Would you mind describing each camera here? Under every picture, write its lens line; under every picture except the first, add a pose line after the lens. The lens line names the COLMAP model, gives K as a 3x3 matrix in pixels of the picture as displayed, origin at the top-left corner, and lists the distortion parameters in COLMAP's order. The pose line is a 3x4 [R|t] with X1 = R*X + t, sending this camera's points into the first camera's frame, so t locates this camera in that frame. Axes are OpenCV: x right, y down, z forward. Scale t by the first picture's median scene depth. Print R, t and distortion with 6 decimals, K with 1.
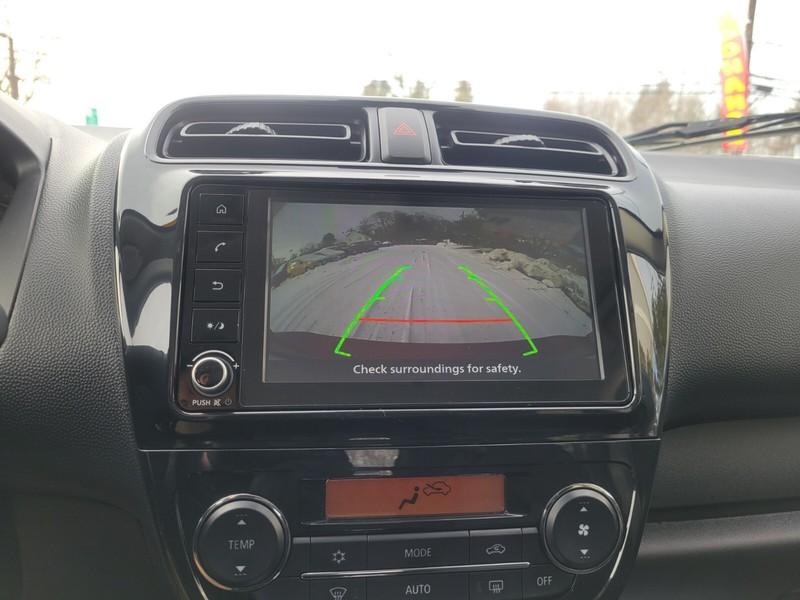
lens RADIAL K [[606.7, 0, 399.2], [0, 606.7, 305.3], [0, 0, 1]] dist [0.017164, -0.003301]
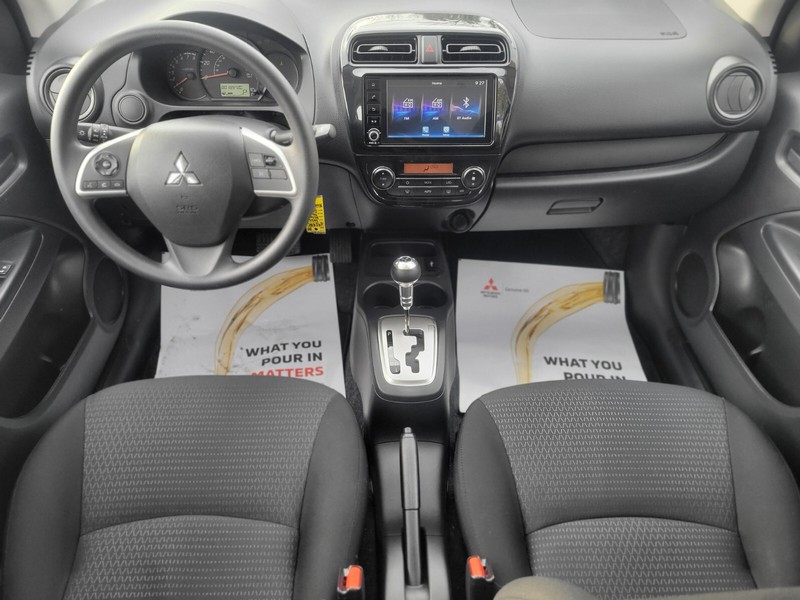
lens RADIAL K [[597.6, 0, 400.2], [0, 597.6, 291.6], [0, 0, 1]] dist [0.026897, -0.008567]
pose [[0.993778, 0.051709, -0.098653, 0.258180], [0.006910, 0.855379, 0.517956, -0.945511], [0.111168, -0.515415, 0.849699, -2.537510]]
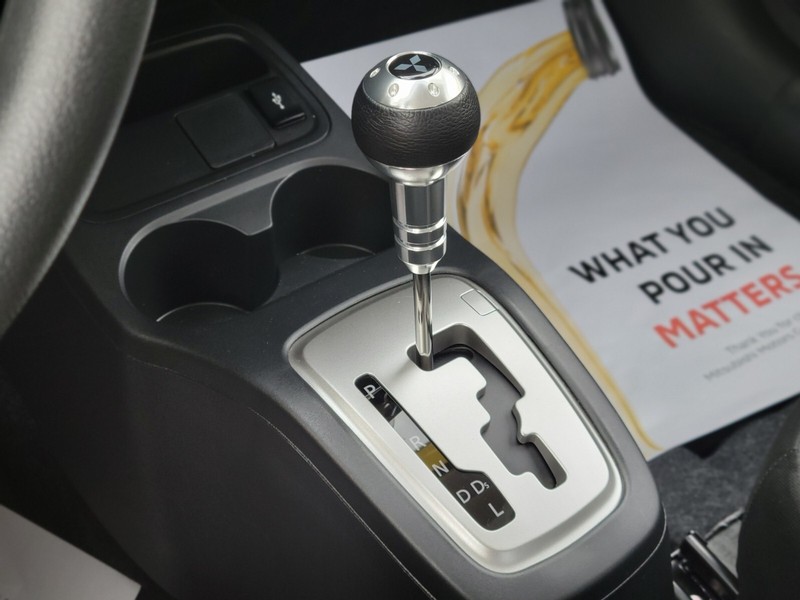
lens RADIAL K [[1205.5, 0, 401.2], [0, 1205.5, 322.2], [0, 0, 1]] dist [0.012474, 0.009812]
pose [[0.864734, -0.345165, 0.364824, -0.862604], [0.042882, 0.774498, 0.631121, 0.020701], [-0.500397, -0.530107, 0.684536, -0.612079]]
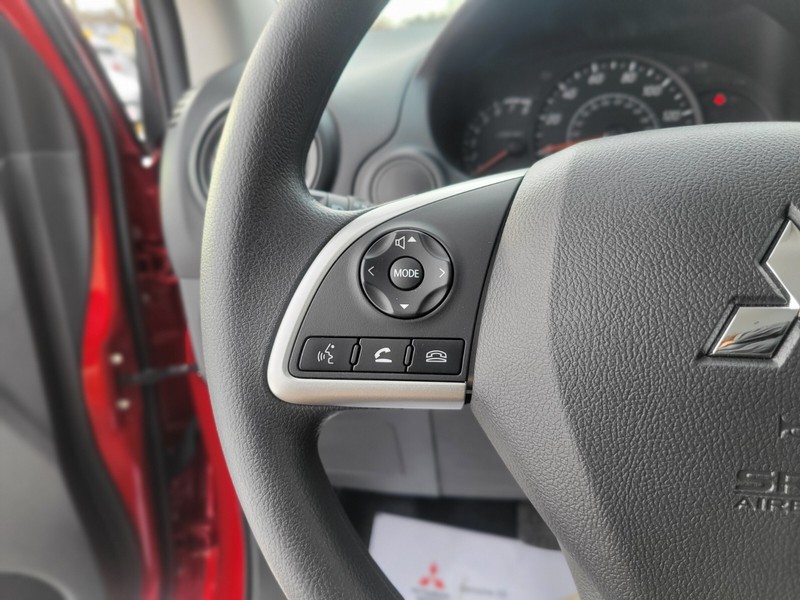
lens RADIAL K [[624.7, 0, 398.9], [0, 624.7, 301.2], [0, 0, 1]] dist [-0.009888, -0.007862]
pose [[0.962184, 0.015649, -0.271951, -1.399730], [0.031429, 0.985304, 0.167896, 0.004533], [0.270582, -0.170094, 0.947551, -0.447741]]
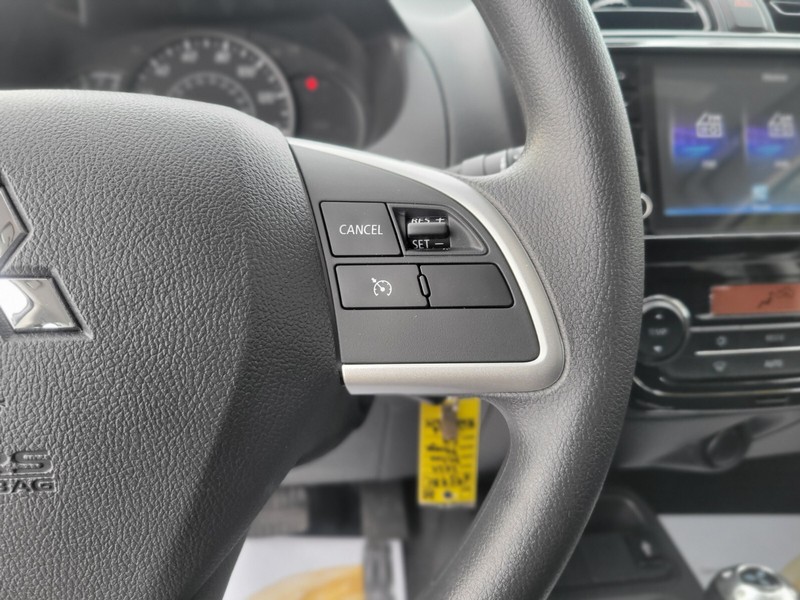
lens RADIAL K [[624.7, 0, 398.9], [0, 624.7, 301.2], [0, 0, 1]] dist [-0.009888, -0.007862]
pose [[0.999788, -0.020549, -0.001241, -0.786948], [0.020407, 0.981396, 0.190906, 0.043889], [-0.002705, -0.190891, 0.981607, -0.335904]]
